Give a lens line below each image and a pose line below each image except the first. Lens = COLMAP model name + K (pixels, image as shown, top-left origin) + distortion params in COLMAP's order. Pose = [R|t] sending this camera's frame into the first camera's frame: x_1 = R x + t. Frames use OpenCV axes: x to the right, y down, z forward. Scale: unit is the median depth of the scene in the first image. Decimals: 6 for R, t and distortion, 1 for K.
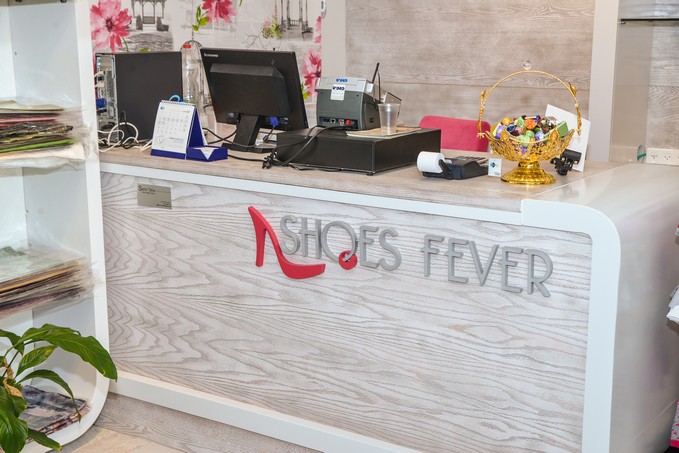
lens RADIAL K [[1060.9, 0, 339.9], [0, 1060.9, 228.0], [0, 0, 1]] dist [0.131894, 0.000000]
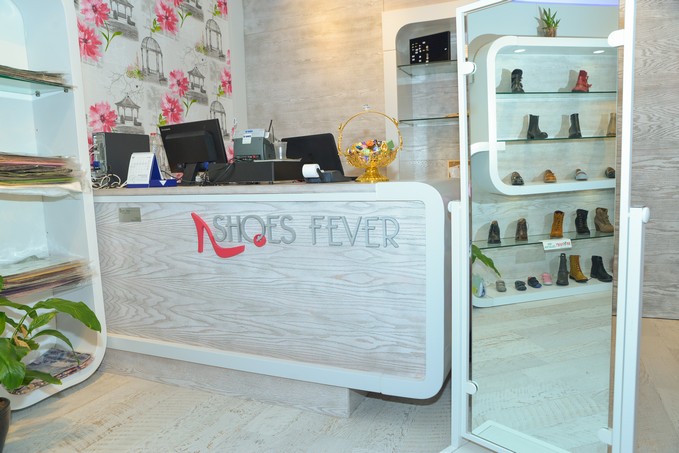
lens RADIAL K [[498.0, 0, 338.0], [0, 498.0, 226.1], [0, 0, 1]] dist [-0.086482, 0.052262]
pose [[0.981836, -0.055638, 0.181391, -0.009364], [0.073212, 0.993094, -0.091670, 0.075441], [-0.175038, 0.103285, 0.979129, 0.267101]]
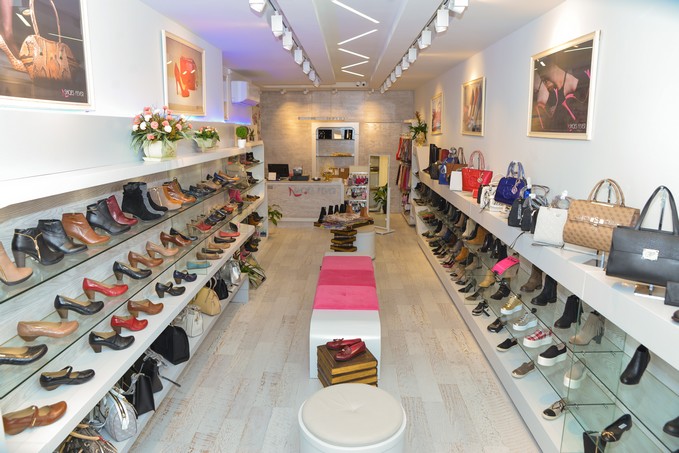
lens RADIAL K [[463.9, 0, 345.8], [0, 463.9, 221.1], [0, 0, 1]] dist [-0.122139, 0.081779]
pose [[0.836091, -0.100643, 0.539280, -1.352128], [0.108150, 0.993975, 0.017827, 0.178672], [-0.537824, 0.043418, 0.841938, -1.632307]]
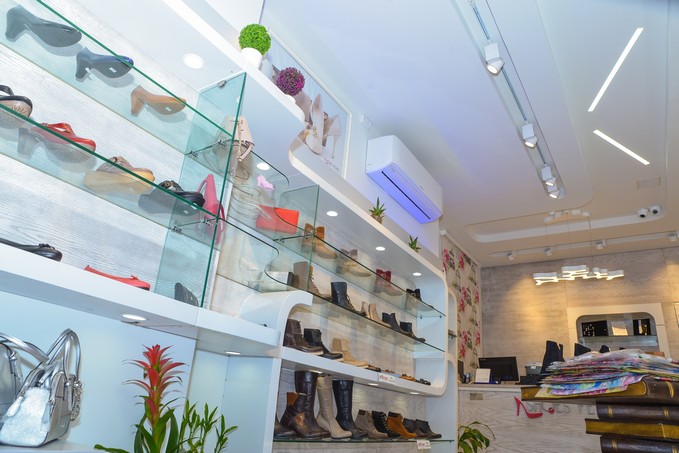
lens RADIAL K [[463.9, 0, 337.8], [0, 463.9, 225.5], [0, 0, 1]] dist [-0.122139, 0.081779]
pose [[0.996175, 0.082363, -0.029167, -0.629294], [-0.084357, 0.819614, -0.566672, 0.382533], [-0.022767, 0.566965, 0.823427, -0.472988]]
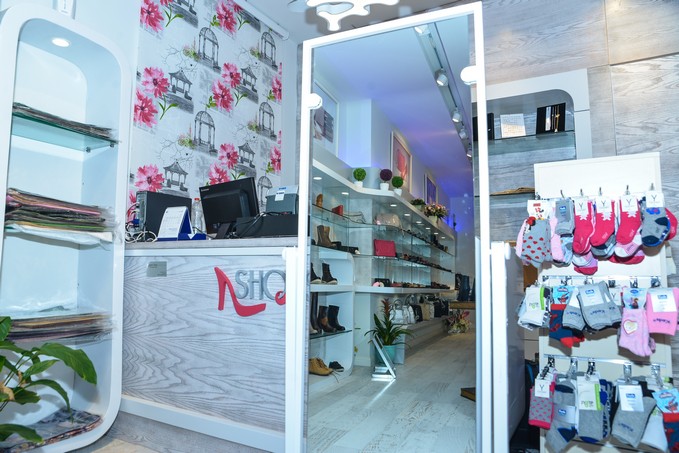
lens RADIAL K [[463.9, 0, 339.5], [0, 463.9, 224.6], [0, 0, 1]] dist [-0.122139, 0.081779]
pose [[0.996829, 0.009542, 0.079001, 0.030604], [0.014561, 0.954152, -0.298967, 0.108428], [-0.078231, 0.299169, 0.950988, 0.367704]]
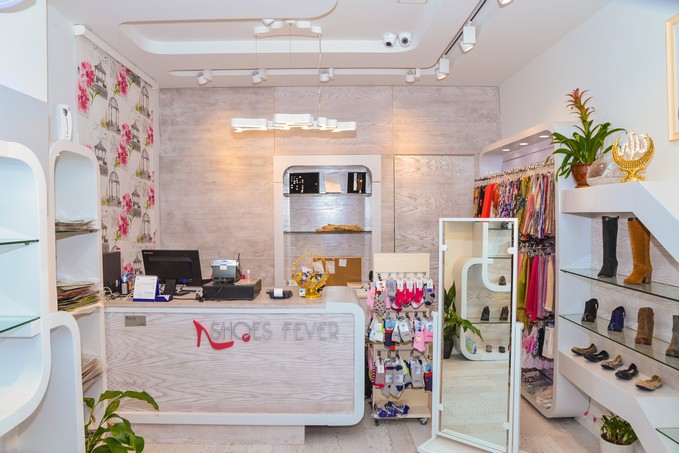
lens RADIAL K [[463.9, 0, 334.4], [0, 463.9, 228.9], [0, 0, 1]] dist [-0.122139, 0.081779]
pose [[0.822478, -0.019946, 0.568447, -0.366794], [0.123045, 0.981960, -0.143576, -0.032841], [-0.555329, 0.188033, 0.810095, 0.027720]]
